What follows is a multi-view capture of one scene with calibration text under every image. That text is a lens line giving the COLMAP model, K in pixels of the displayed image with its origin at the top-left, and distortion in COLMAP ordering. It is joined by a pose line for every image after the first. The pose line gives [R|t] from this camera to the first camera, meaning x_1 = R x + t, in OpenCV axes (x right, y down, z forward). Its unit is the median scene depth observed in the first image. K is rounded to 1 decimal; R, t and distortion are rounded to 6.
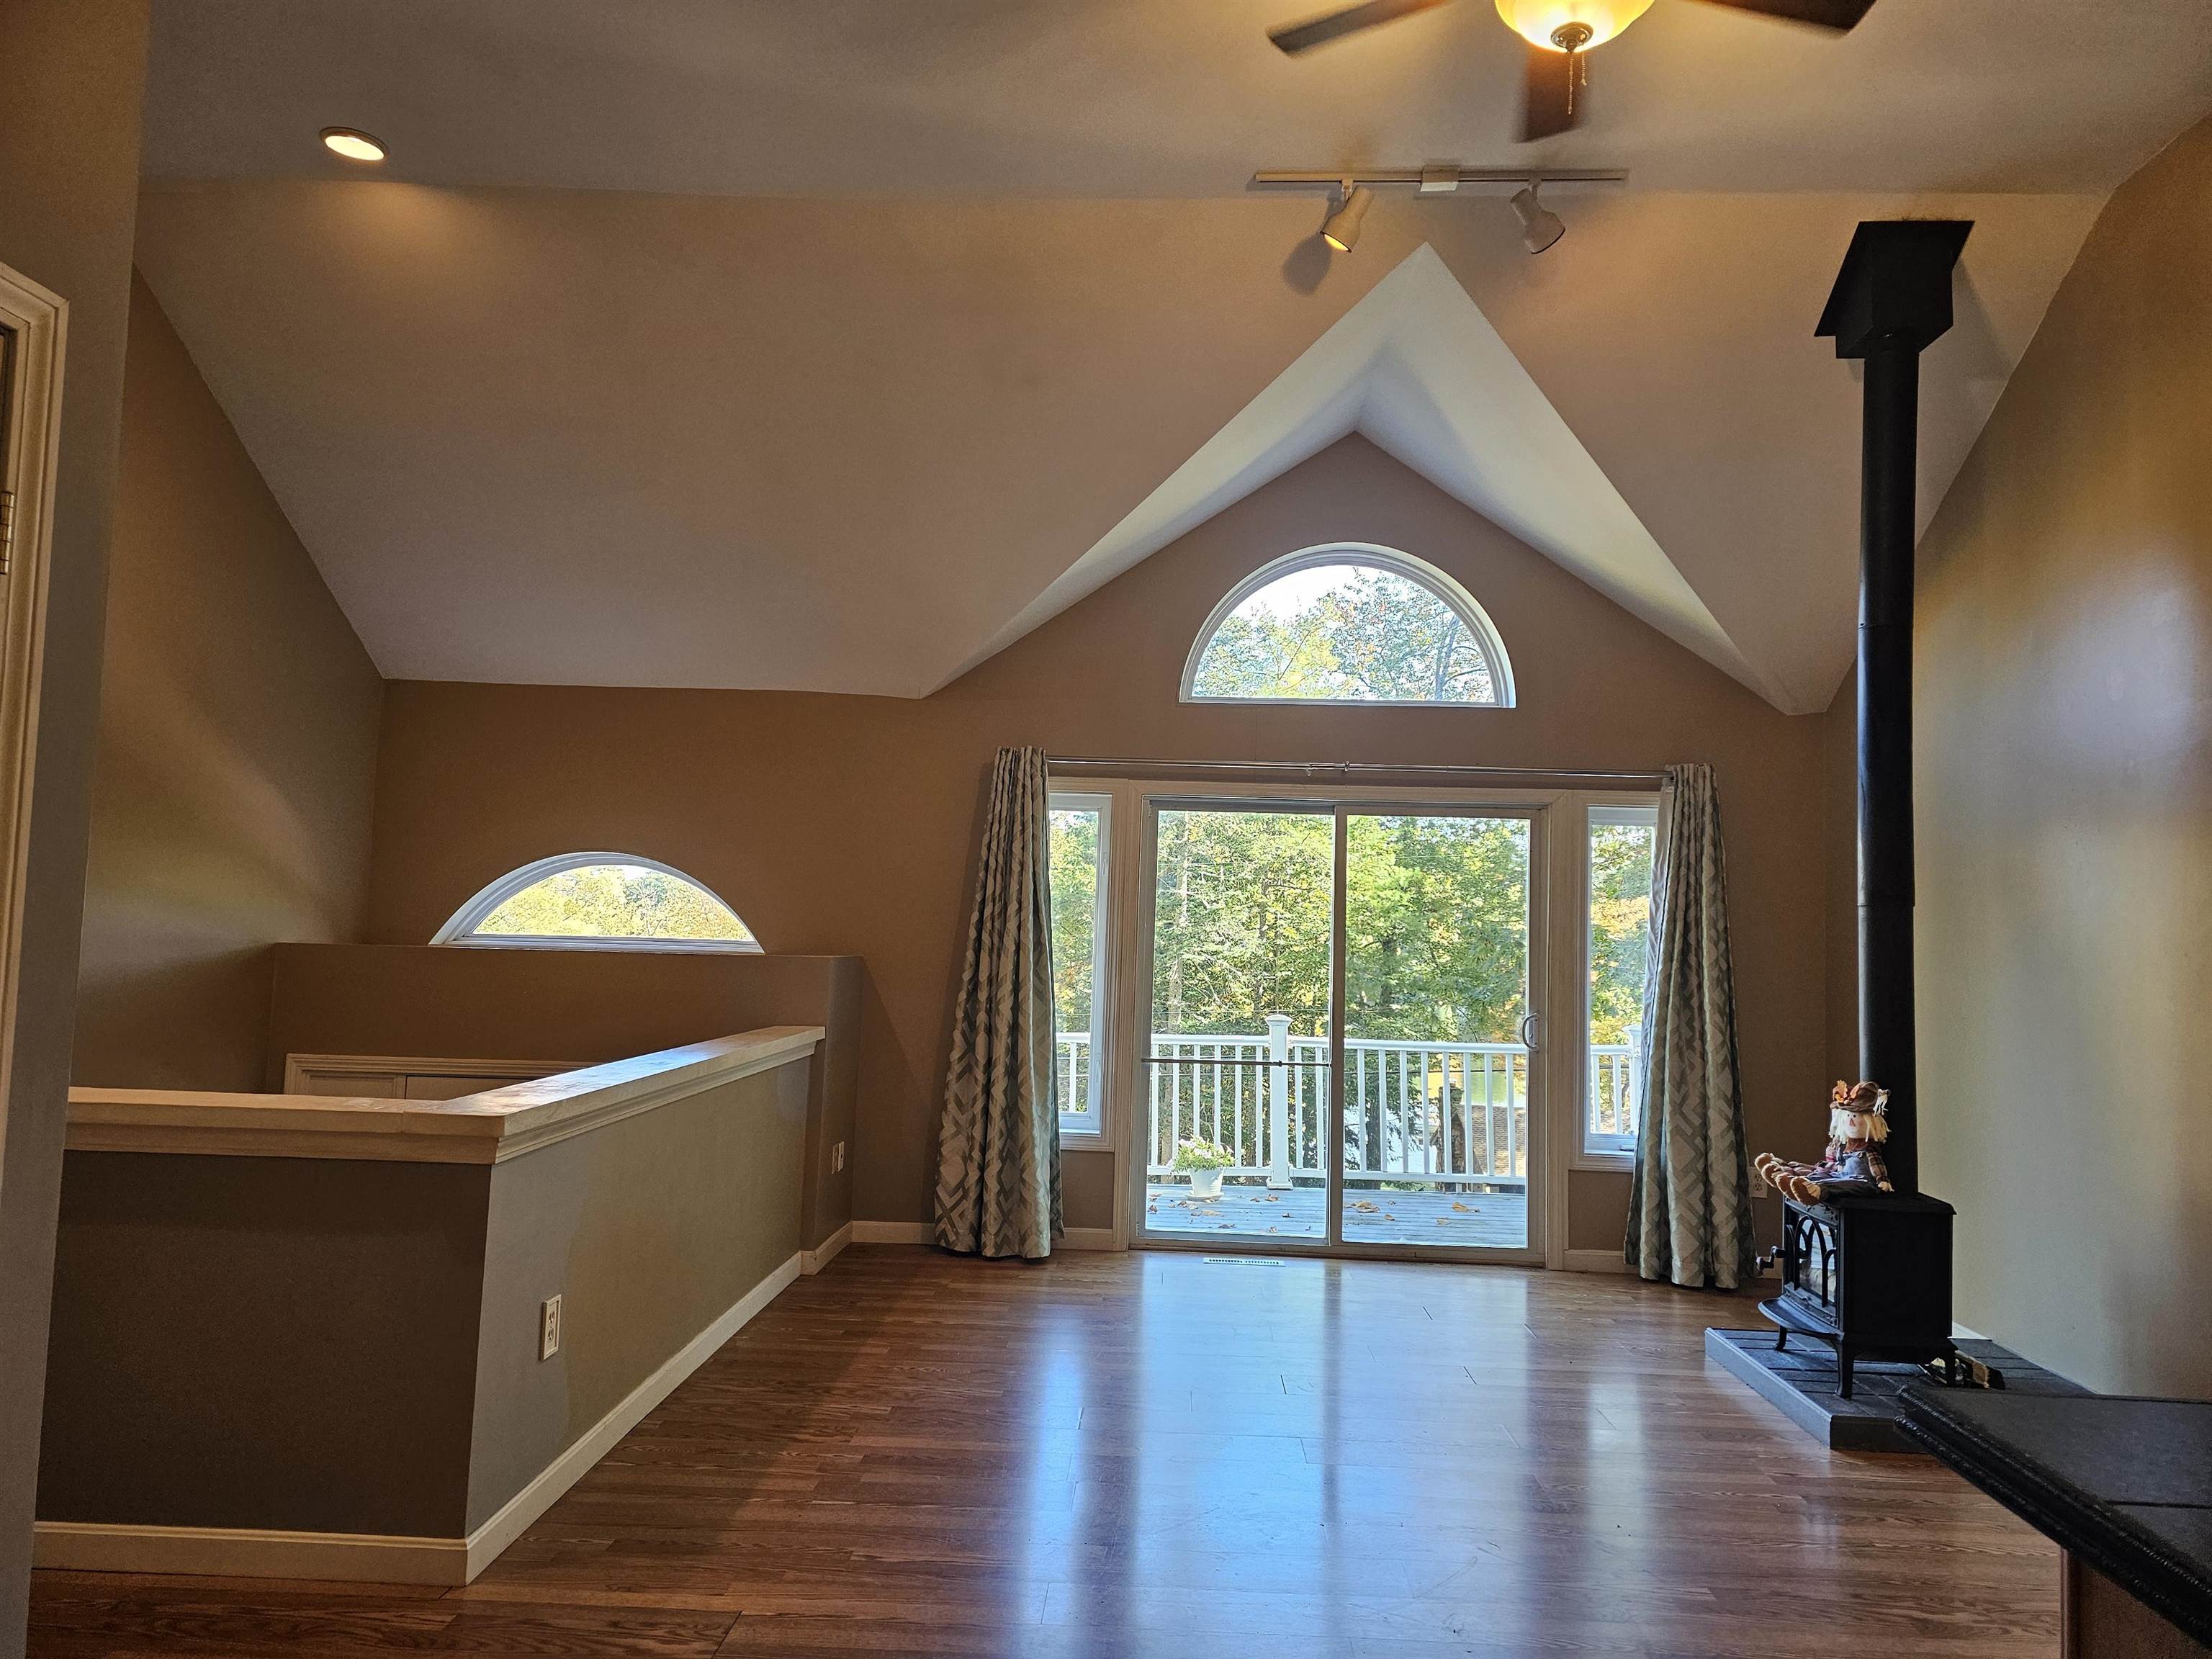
lens RADIAL K [[1480.9, 0, 1118.9], [0, 1480.9, 835.3], [0, 0, 1]] dist [0.051825, -0.033037]
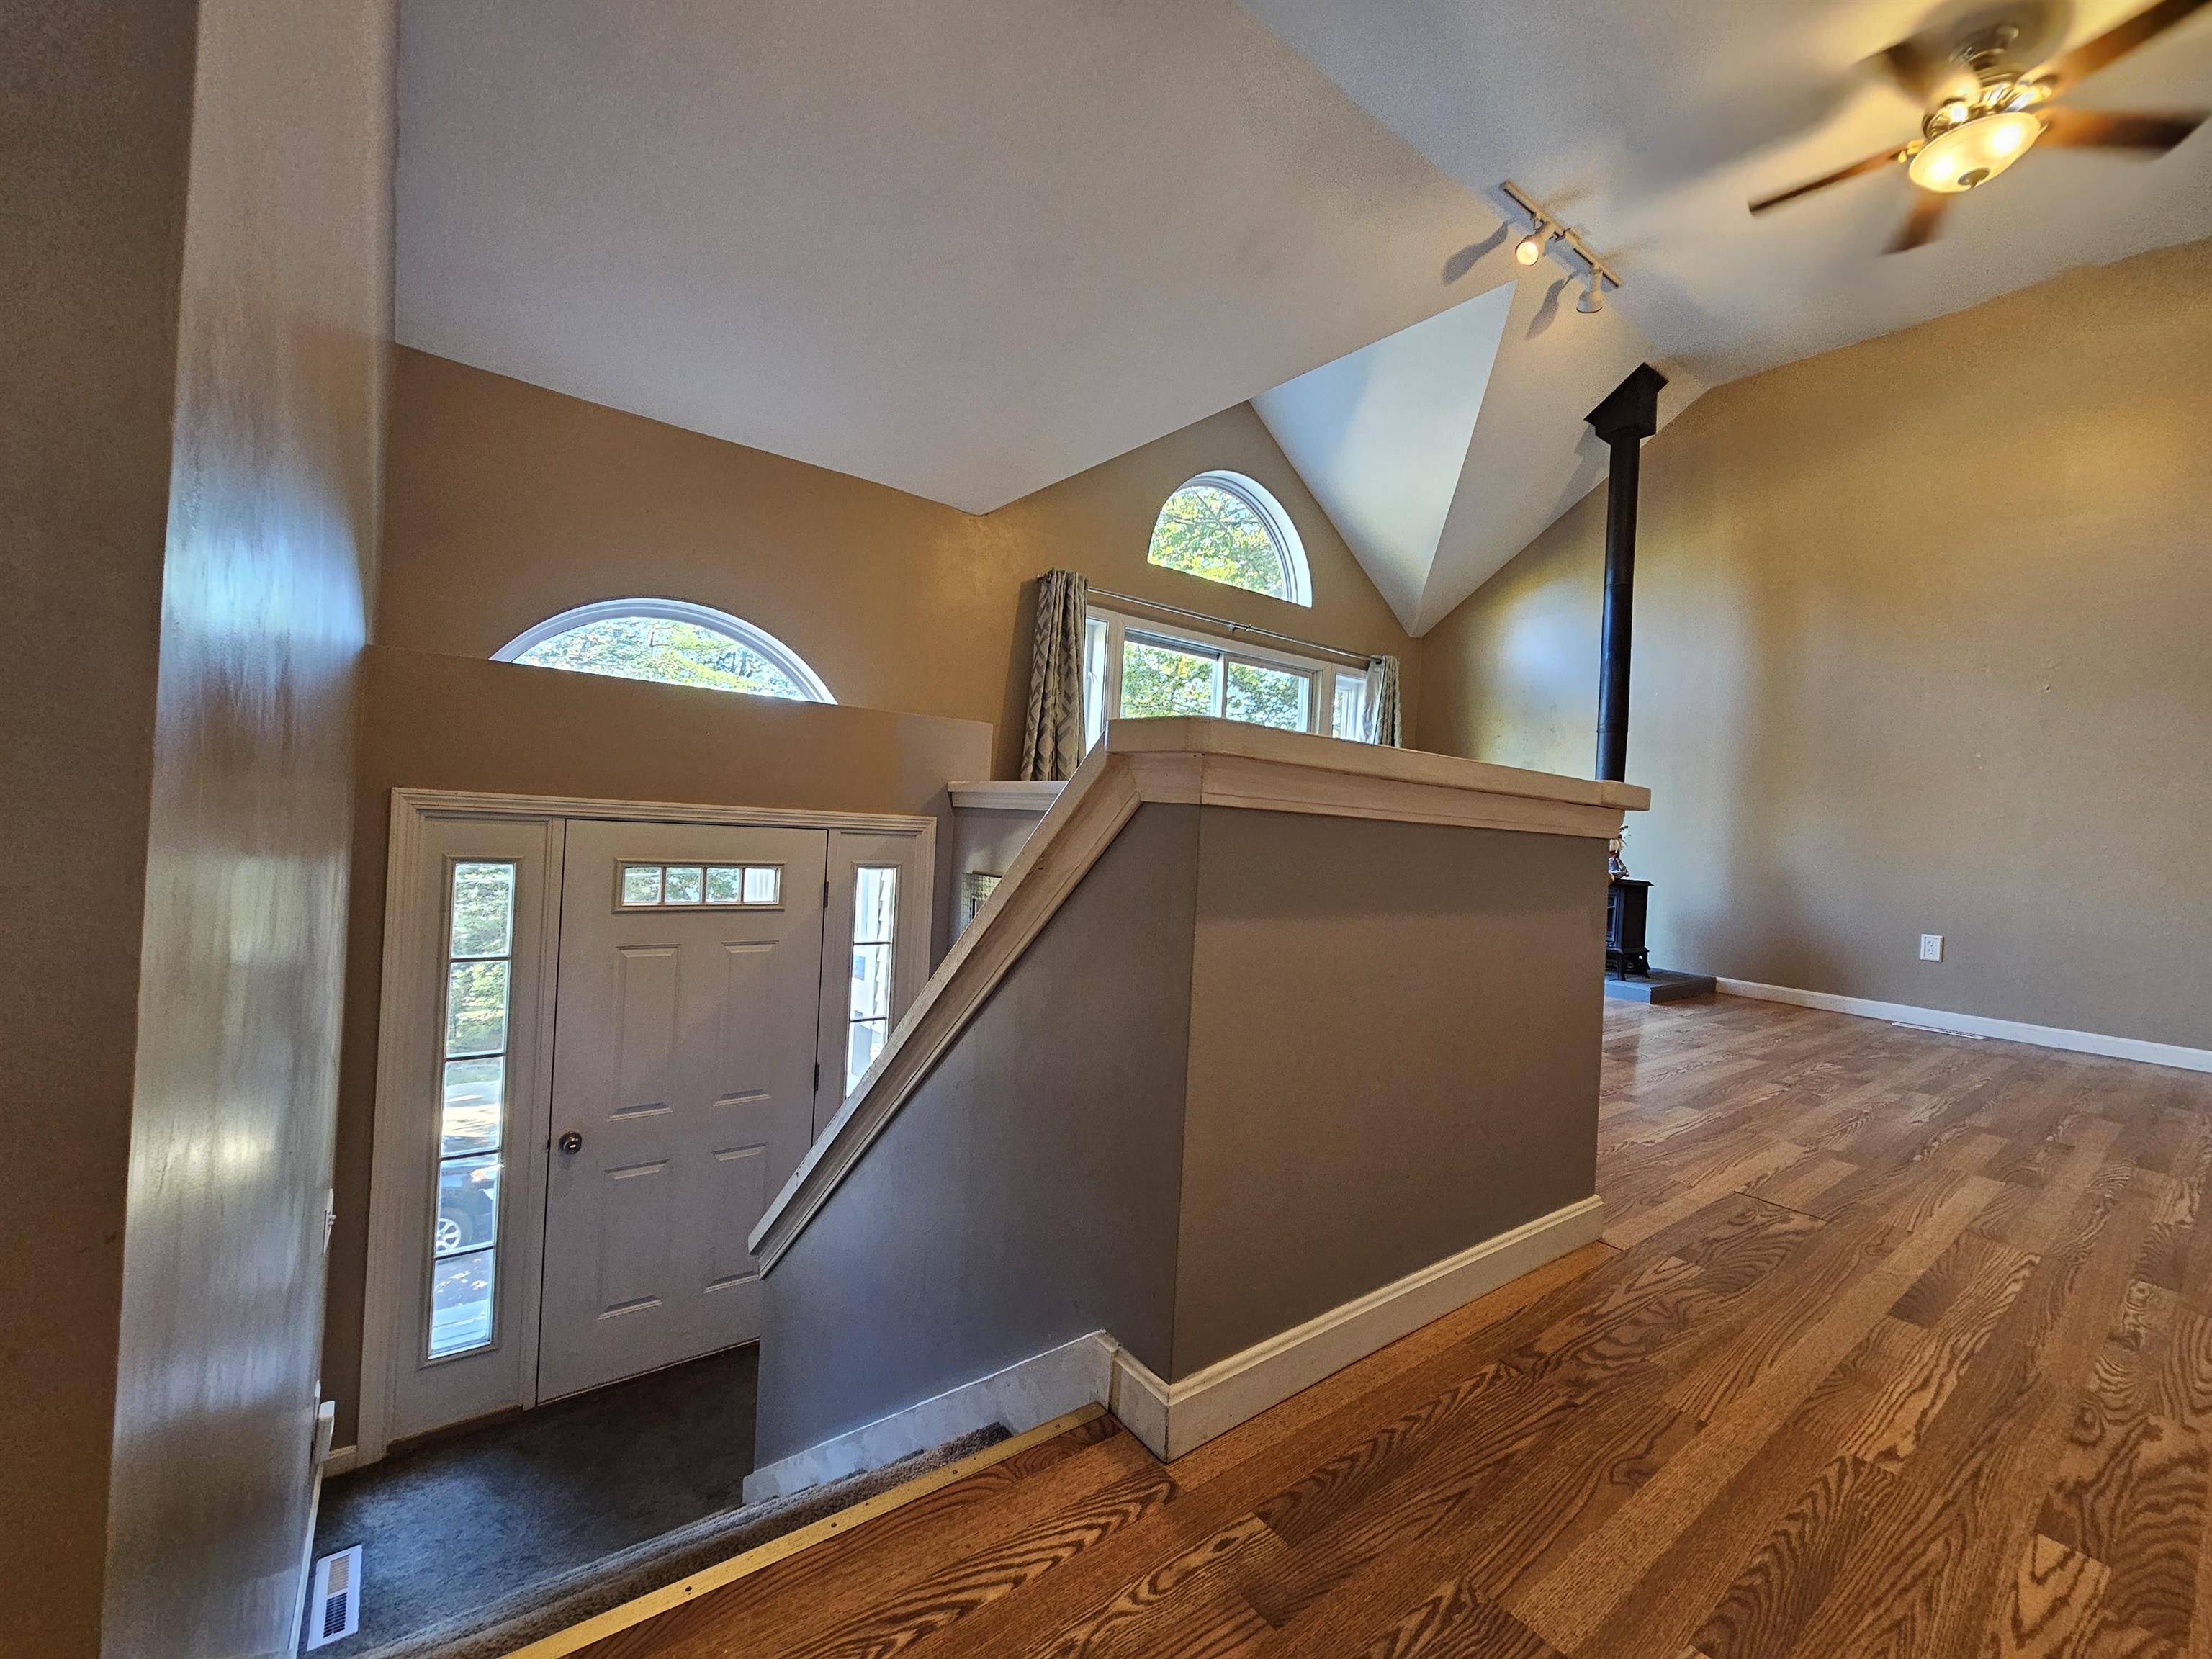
lens RADIAL K [[897.5, 0, 1135.7], [0, 897.5, 820.4], [0, 0, 1]] dist [0.001313, 0.000842]
pose [[0.771071, 0.014835, 0.636576, -0.531258], [-0.073798, 0.995074, 0.066200, 0.099097], [-0.632458, -0.098023, 0.768367, 0.375590]]
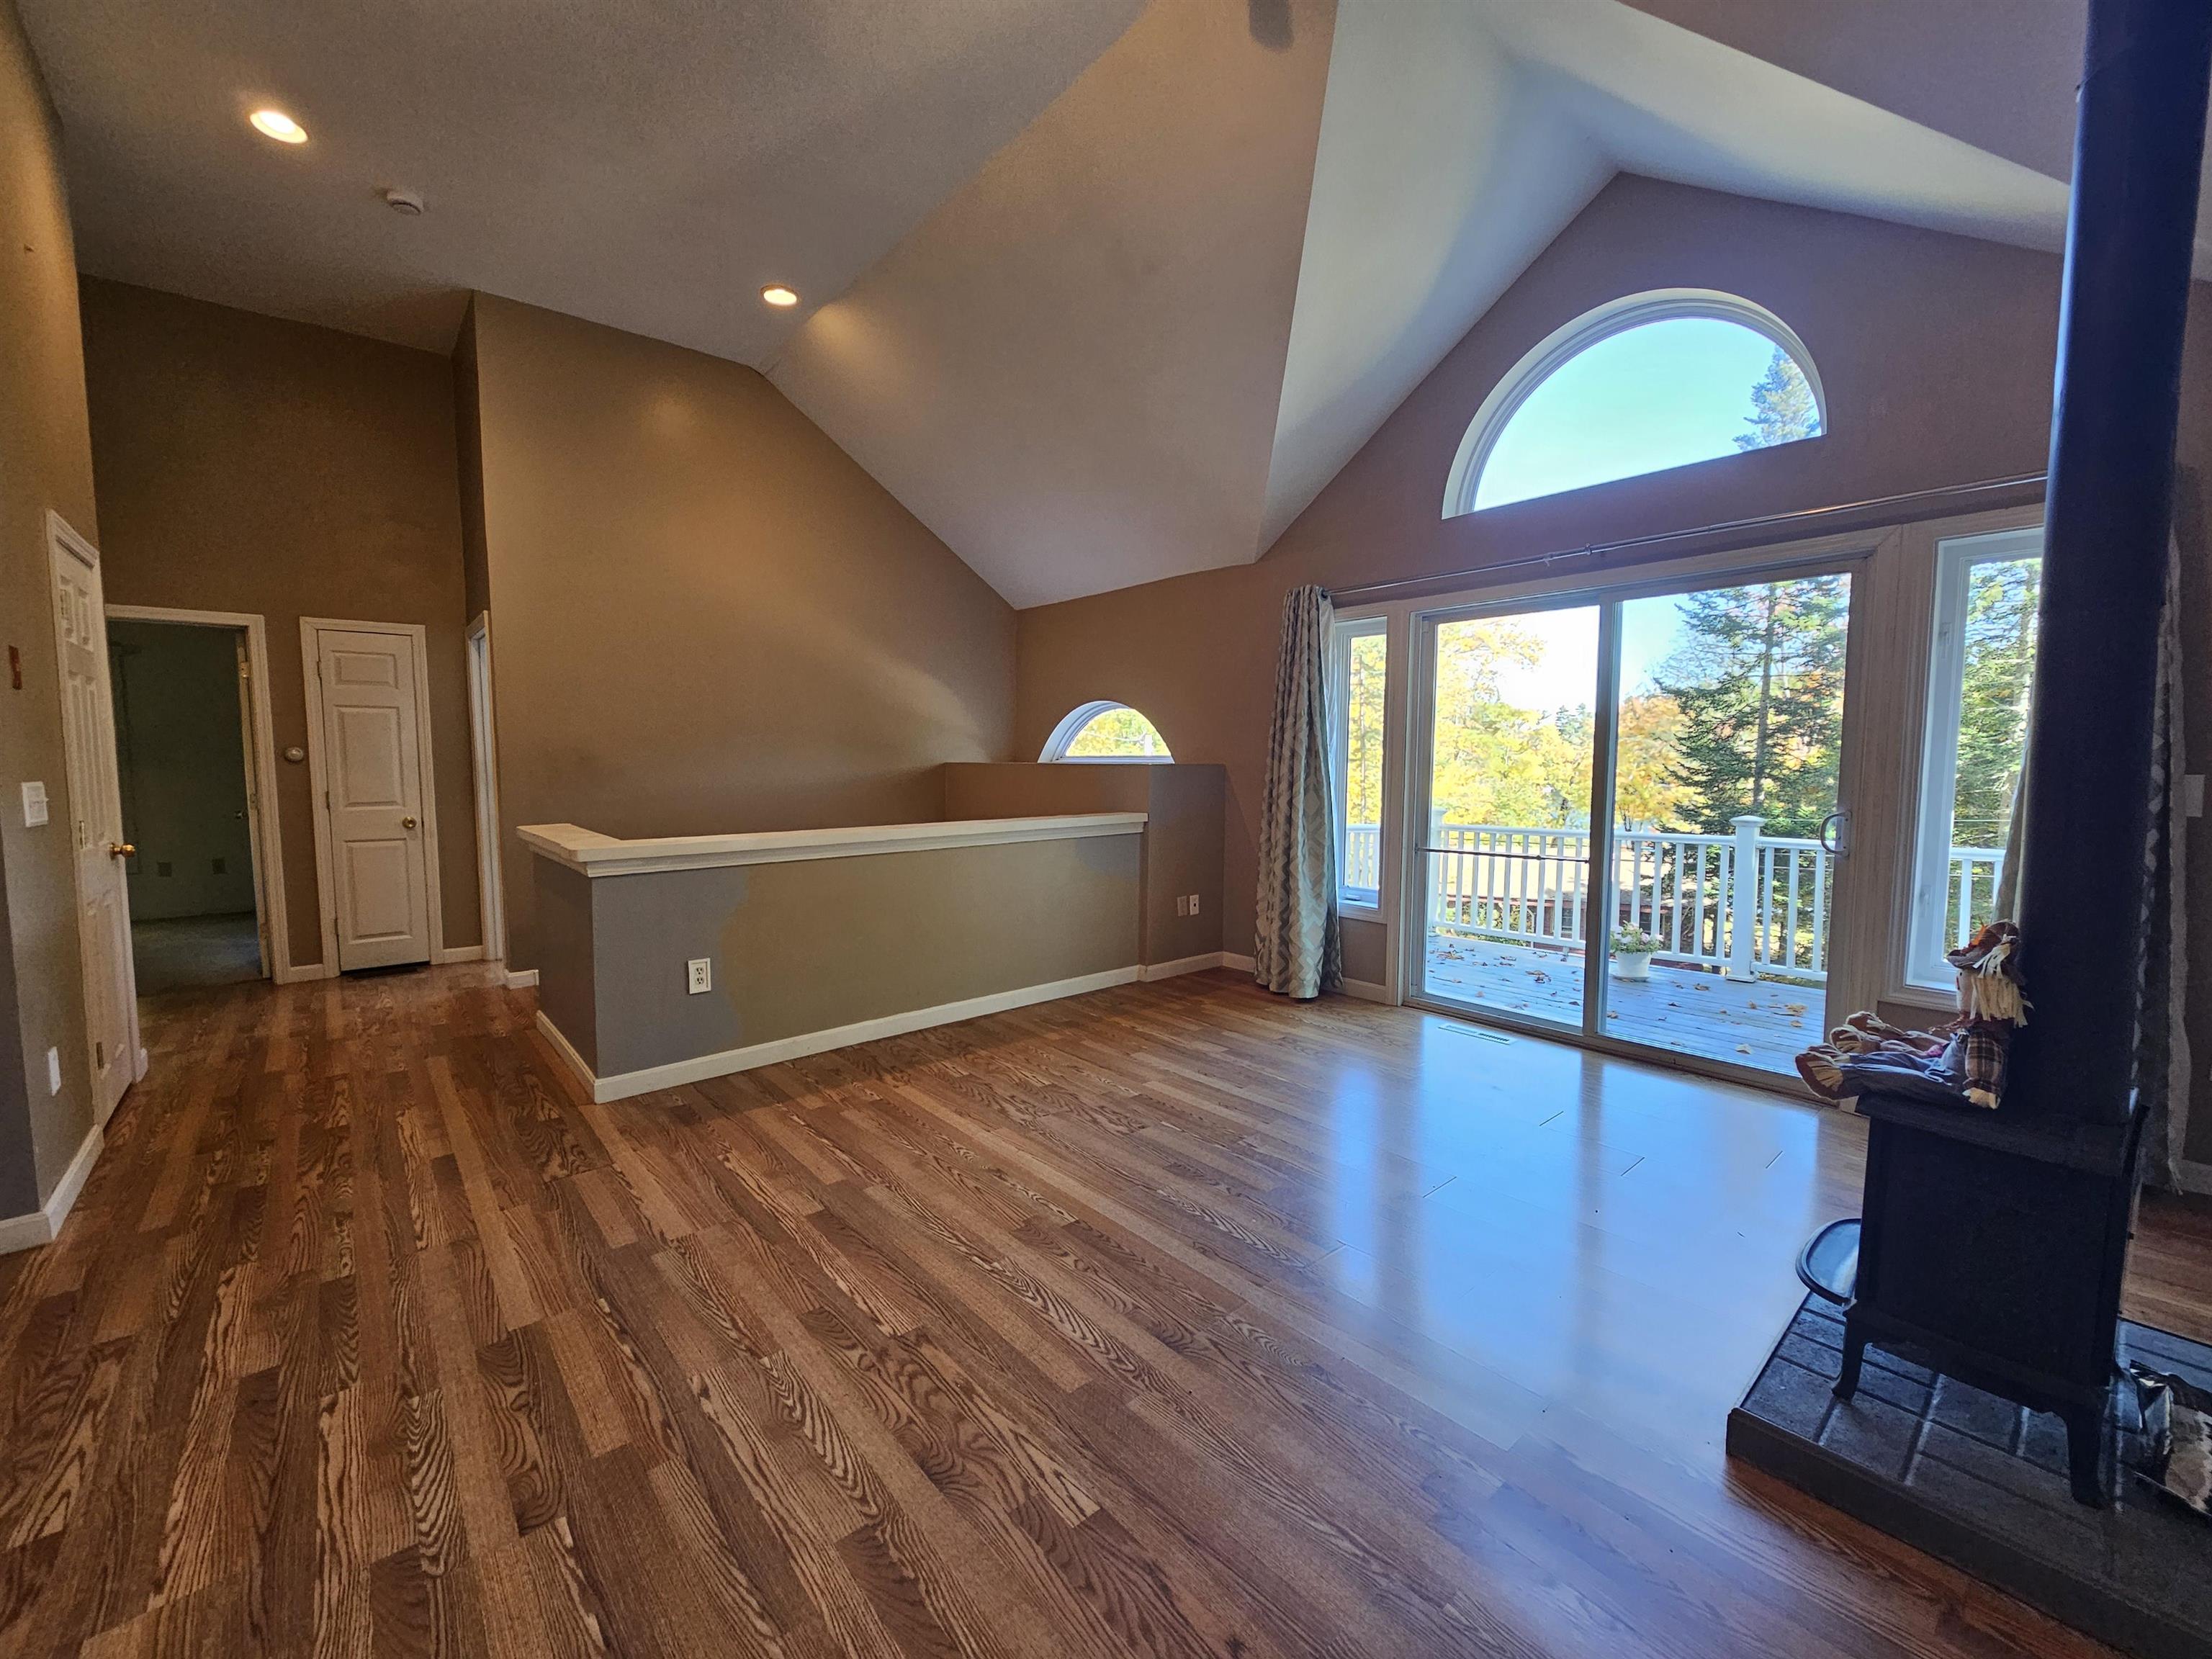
lens RADIAL K [[897.5, 0, 1126.2], [0, 897.5, 826.9], [0, 0, 1]] dist [0.001313, 0.000842]
pose [[0.676579, 0.025830, -0.735917, 0.390651], [0.071297, 0.992391, 0.100380, 0.051572], [0.732910, -0.120384, 0.669590, 0.388314]]
